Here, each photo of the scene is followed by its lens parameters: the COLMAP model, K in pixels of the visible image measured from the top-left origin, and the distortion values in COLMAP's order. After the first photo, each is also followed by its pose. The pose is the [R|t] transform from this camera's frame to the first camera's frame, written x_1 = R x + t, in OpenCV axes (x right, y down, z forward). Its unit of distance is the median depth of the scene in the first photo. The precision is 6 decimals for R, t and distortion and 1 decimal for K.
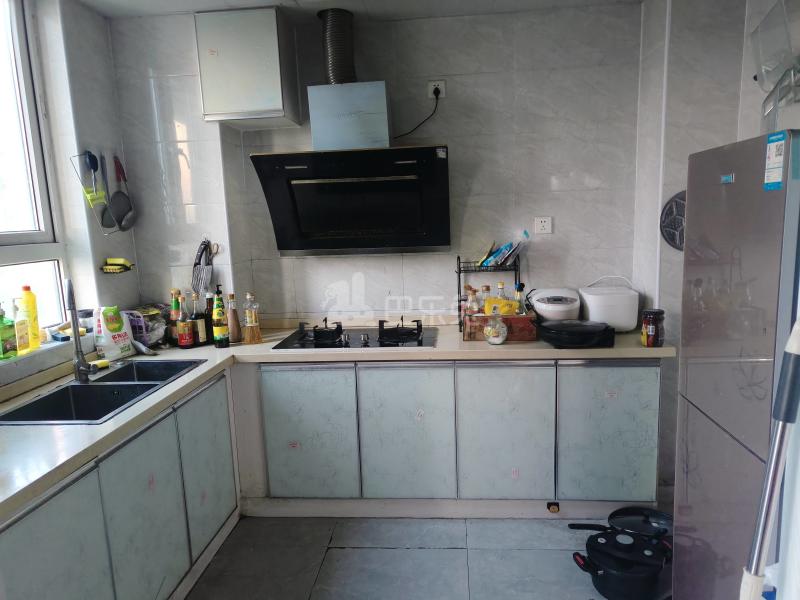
lens RADIAL K [[585.9, 0, 400.0], [0, 585.9, 300.0], [0, 0, 1]] dist [0.003312, 0.002996]
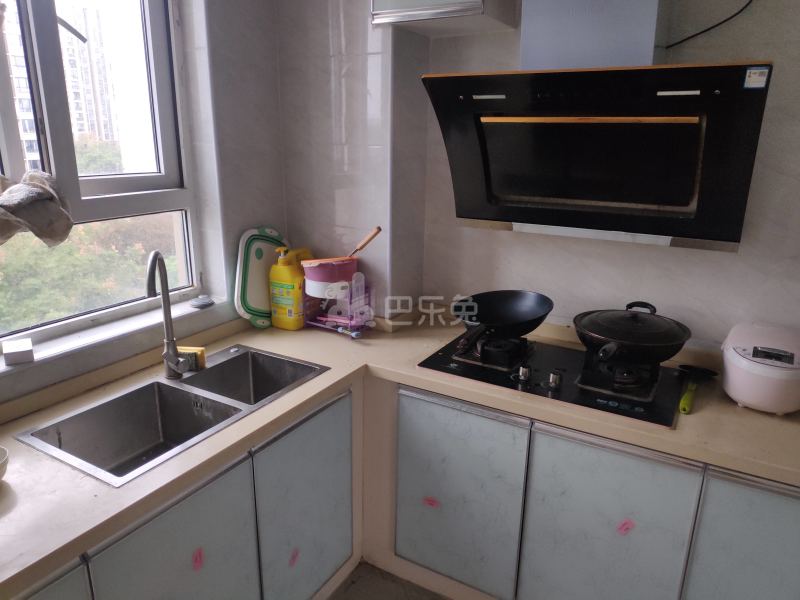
lens RADIAL K [[561.3, 0, 400.0], [0, 561.3, 300.0], [0, 0, 1]] dist [-0.025894, -0.000234]
pose [[0.902139, 0.167803, -0.397475, 0.013391], [-0.104200, 0.978735, 0.176695, -0.111723], [0.418673, -0.117986, 0.900440, 0.403532]]
